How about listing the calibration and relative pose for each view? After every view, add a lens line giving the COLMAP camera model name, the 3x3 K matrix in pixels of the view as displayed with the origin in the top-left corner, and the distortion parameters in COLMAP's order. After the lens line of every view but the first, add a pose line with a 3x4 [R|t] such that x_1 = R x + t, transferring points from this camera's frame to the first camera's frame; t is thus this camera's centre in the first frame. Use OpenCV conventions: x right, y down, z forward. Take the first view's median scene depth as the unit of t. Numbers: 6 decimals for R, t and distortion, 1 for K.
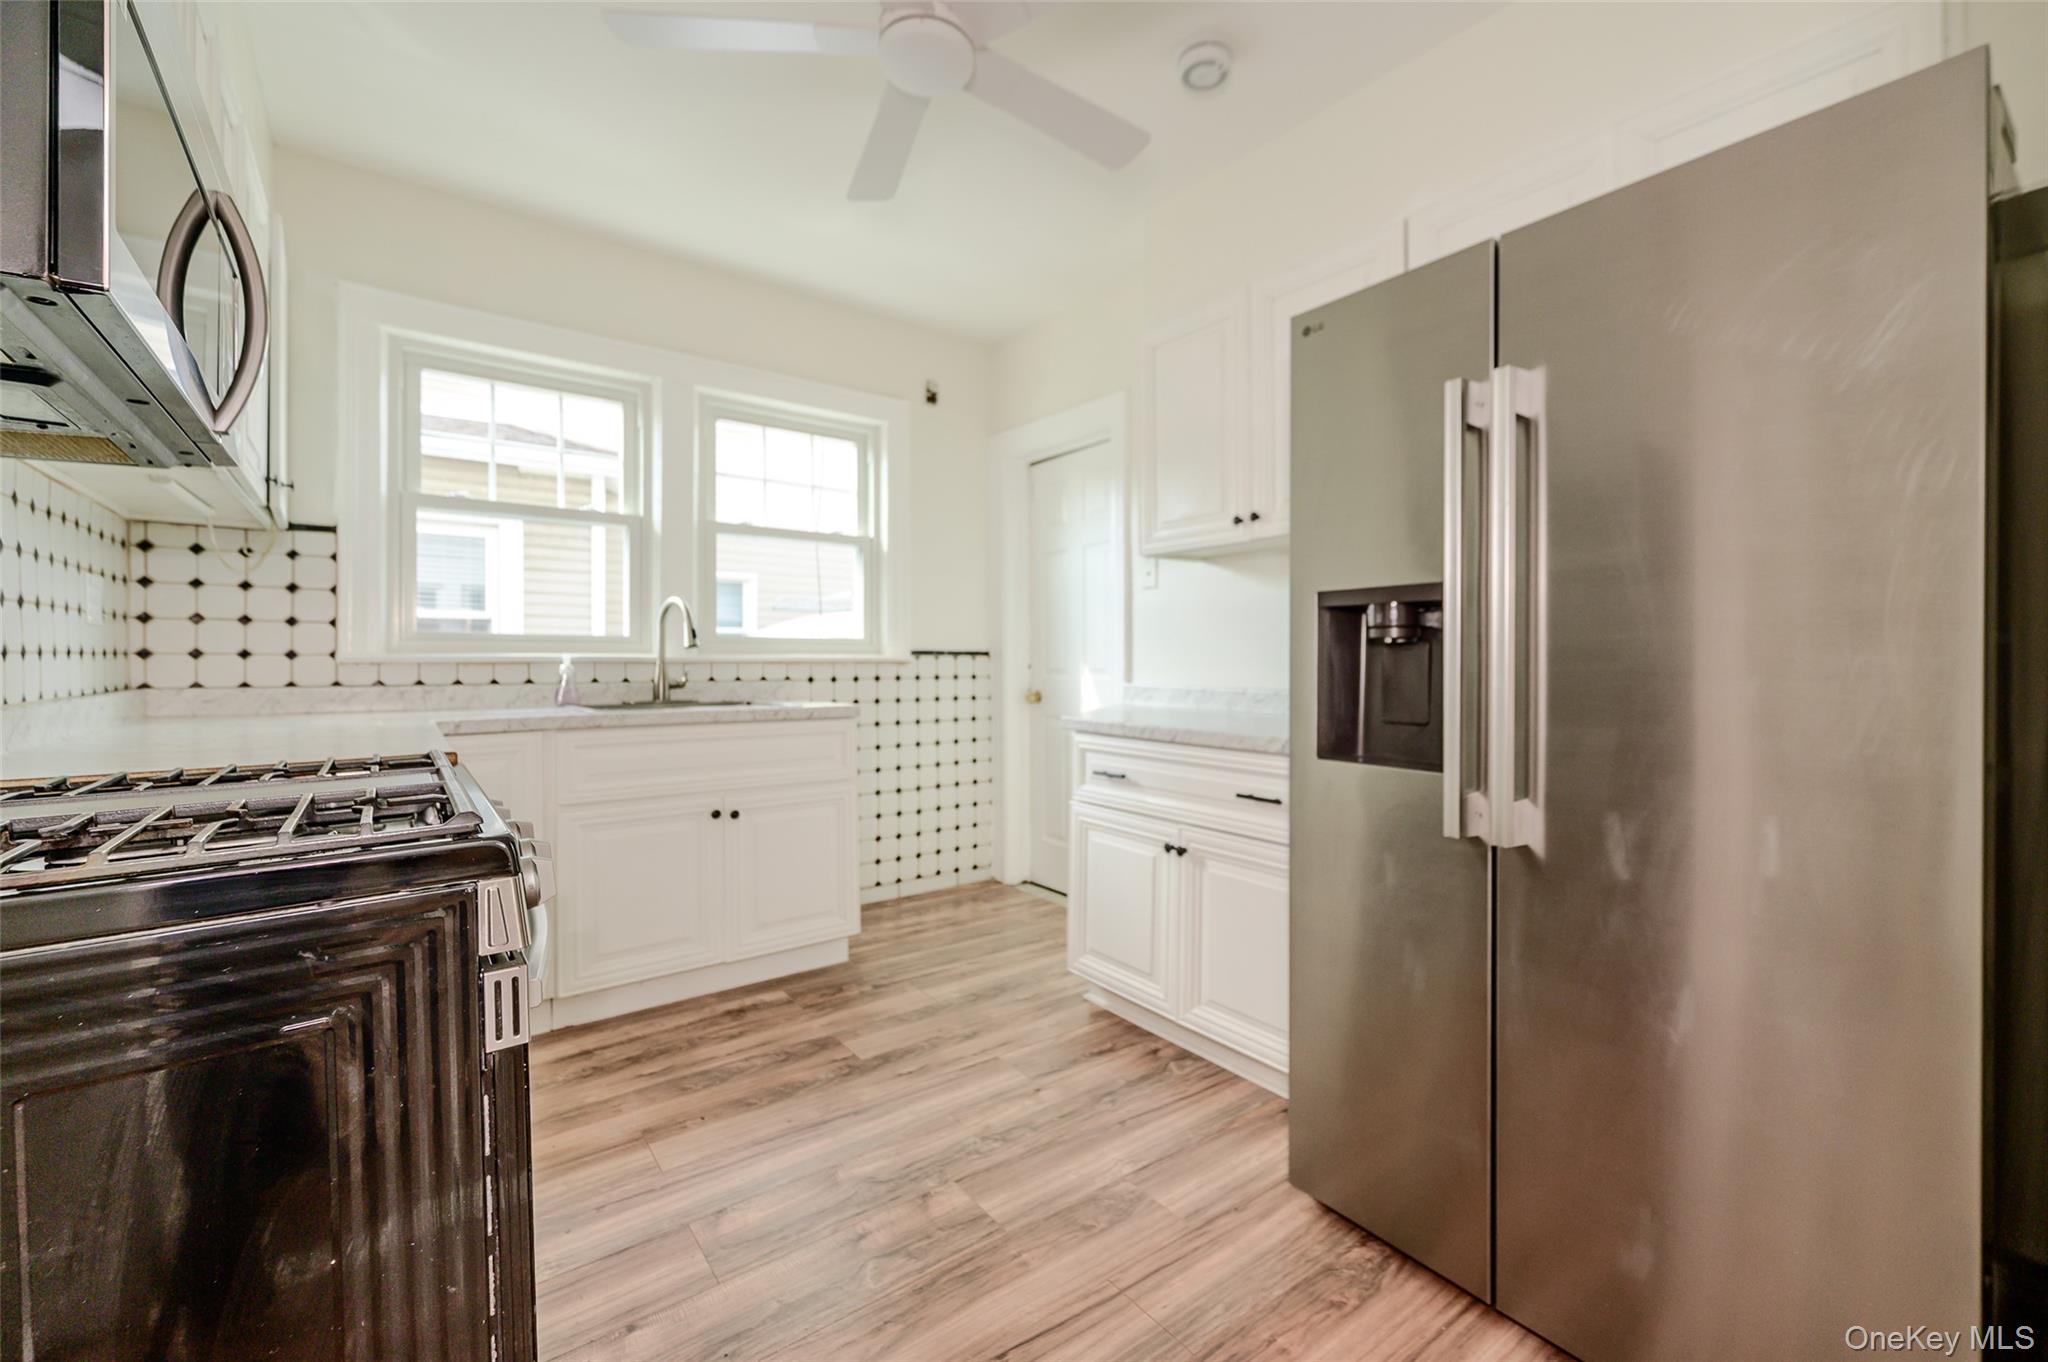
lens RADIAL K [[827.1, 0, 1021.2], [0, 827.1, 667.5], [0, 0, 1]] dist [-0.000843, -0.000069]
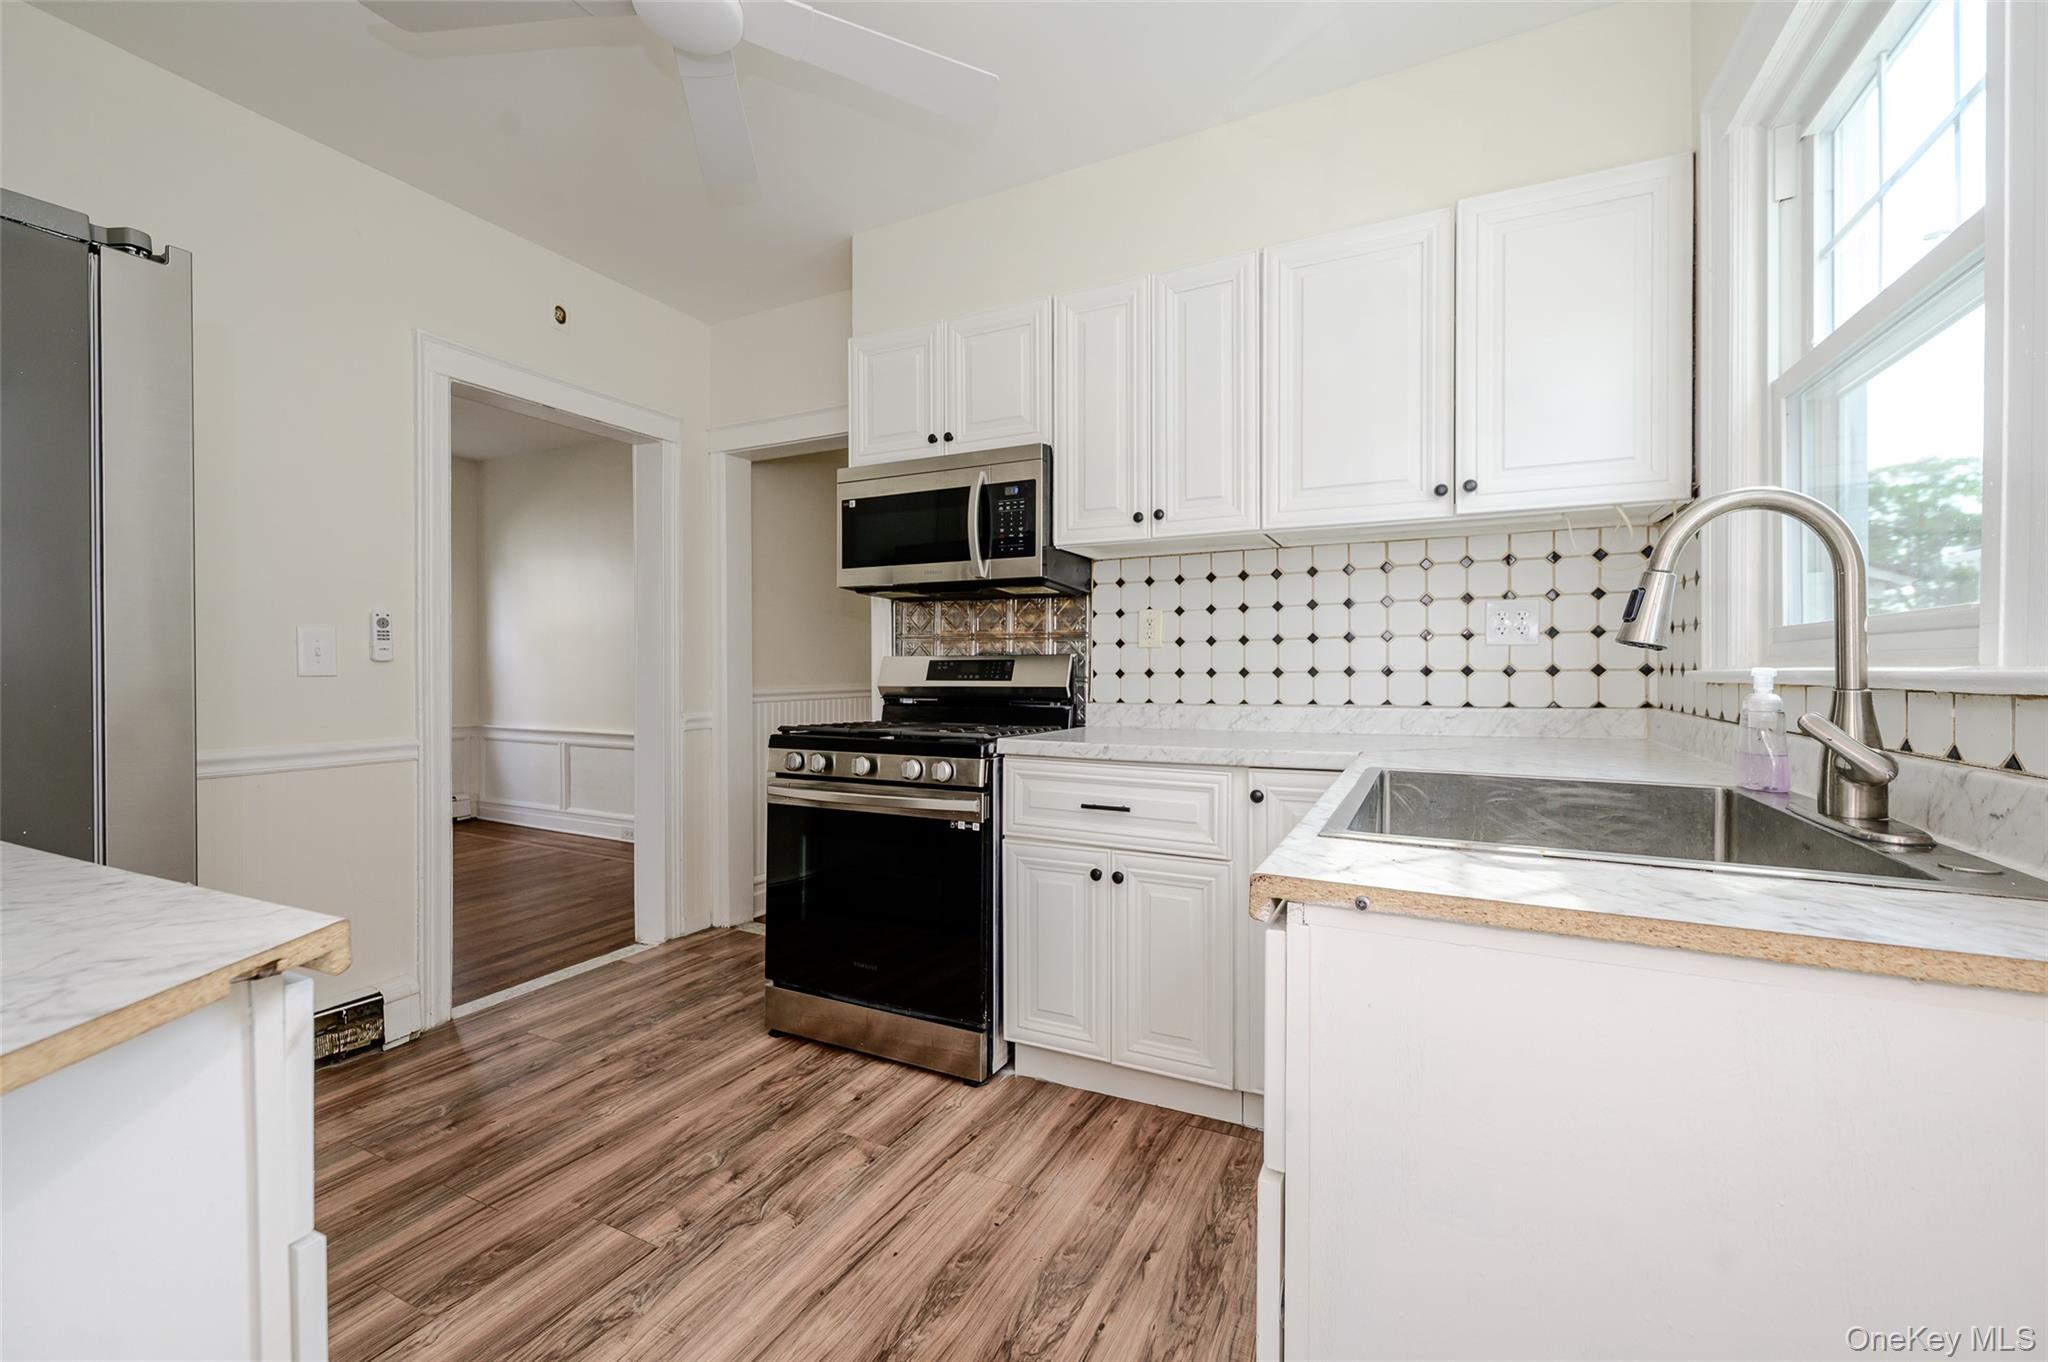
lens RADIAL K [[827.1, 0, 1016.2], [0, 827.1, 682.6], [0, 0, 1]] dist [-0.000843, -0.000069]
pose [[-0.900006, 0.009961, -0.435764, -0.043839], [0.004192, 0.999890, 0.014200, -0.023825], [0.435857, 0.010953, -0.899949, 1.955611]]
